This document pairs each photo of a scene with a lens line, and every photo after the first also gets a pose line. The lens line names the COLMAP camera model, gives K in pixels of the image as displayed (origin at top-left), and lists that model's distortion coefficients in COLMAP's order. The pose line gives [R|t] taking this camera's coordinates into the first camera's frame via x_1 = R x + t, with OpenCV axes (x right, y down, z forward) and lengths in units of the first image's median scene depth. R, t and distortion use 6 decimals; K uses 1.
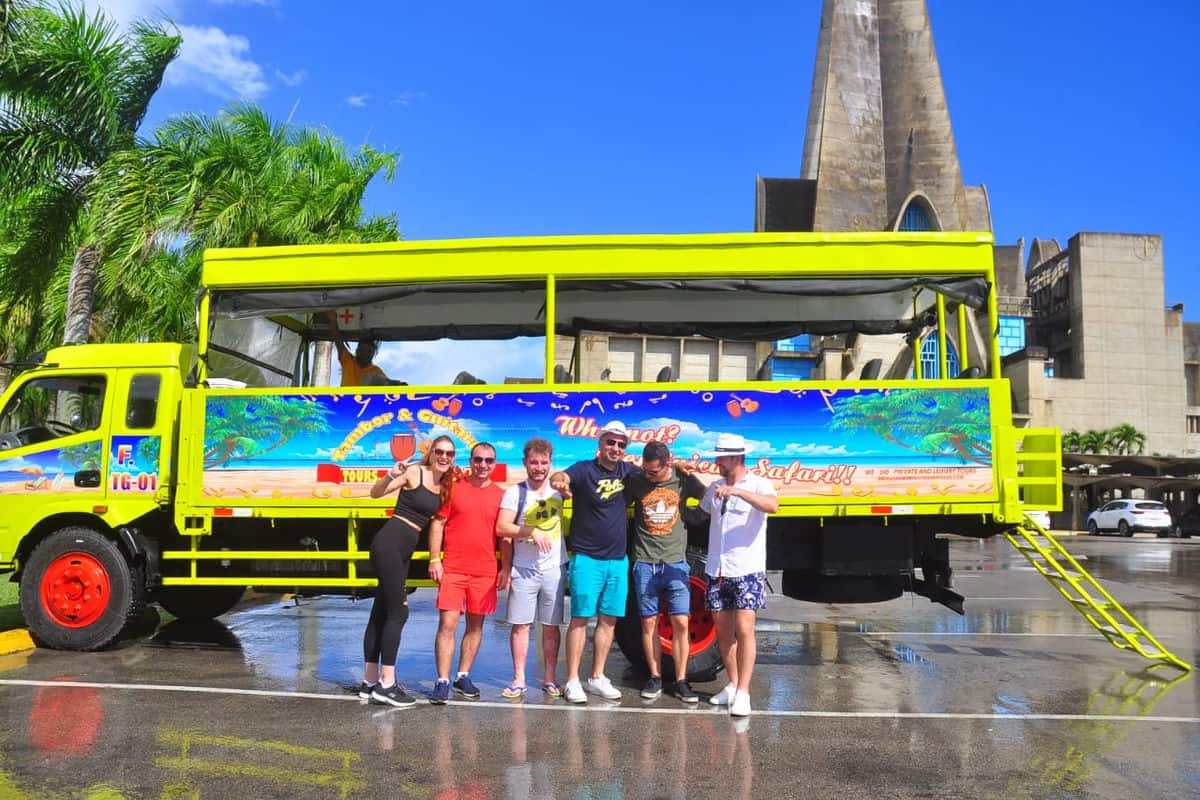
lens RADIAL K [[870.1, 0, 600.0], [0, 870.1, 400.0], [0, 0, 1]] dist [-0.197238, 0.148752]
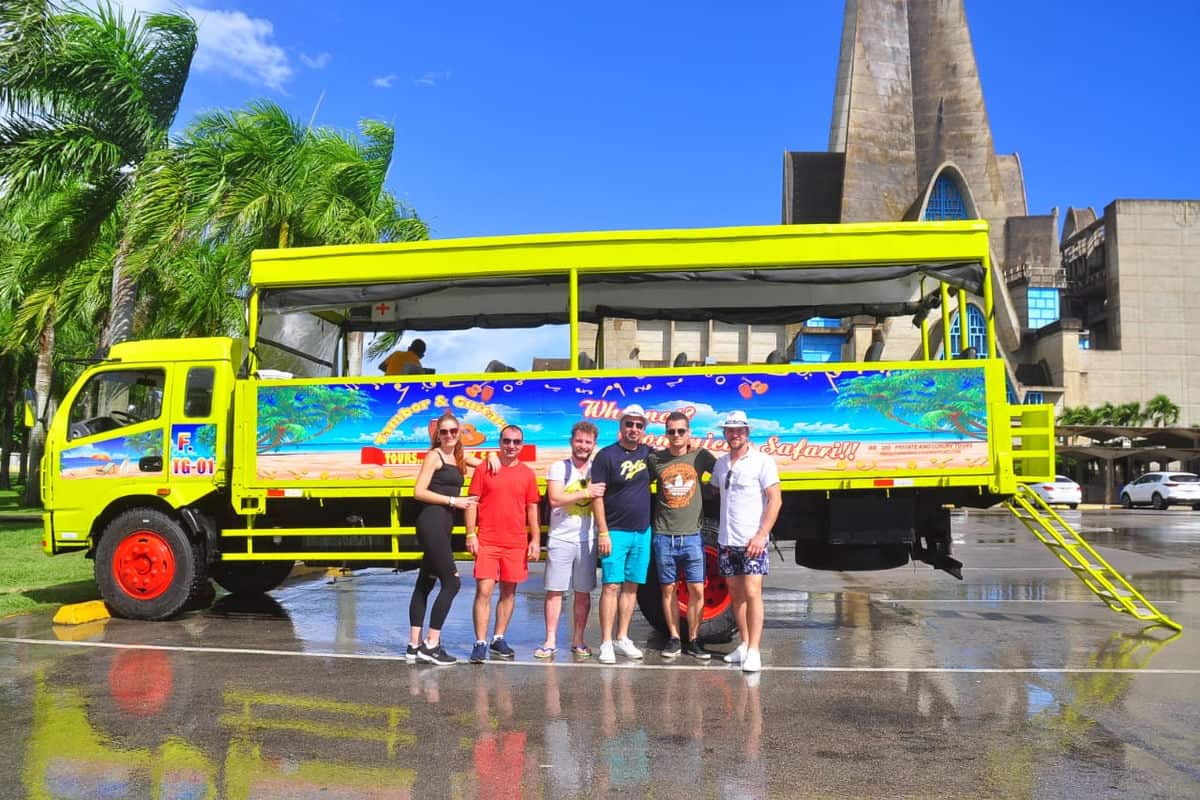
lens RADIAL K [[883.8, 0, 599.8], [0, 883.8, 394.3], [0, 0, 1]] dist [-0.196368, 0.136028]
pose [[0.999278, -0.015282, -0.034778, 0.011571], [0.015921, 0.999708, 0.018177, -0.007931], [0.034490, -0.018718, 0.999230, -0.097038]]
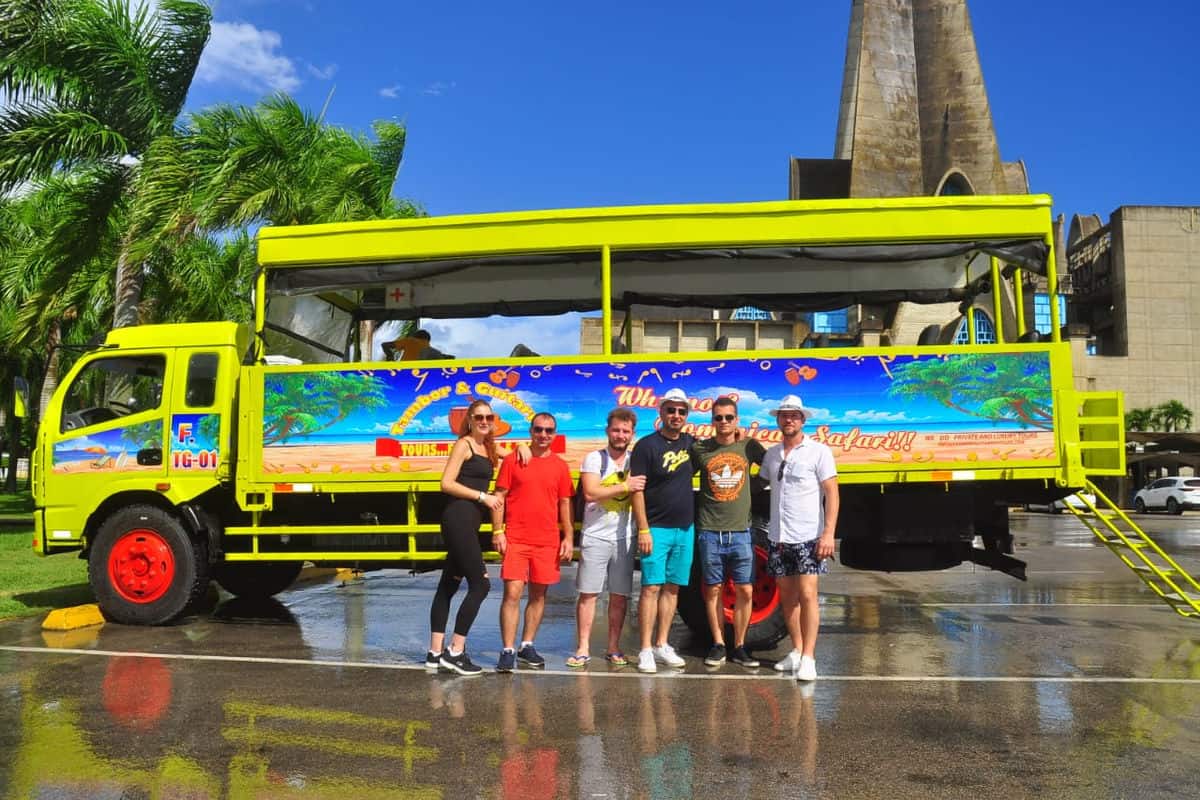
lens RADIAL K [[870.1, 0, 600.0], [0, 870.1, 400.0], [0, 0, 1]] dist [-0.197238, 0.148752]
pose [[0.999114, -0.014755, -0.039425, -0.027082], [0.015374, 0.999762, 0.015457, 0.018111], [0.039187, -0.016049, 0.999103, -0.001172]]
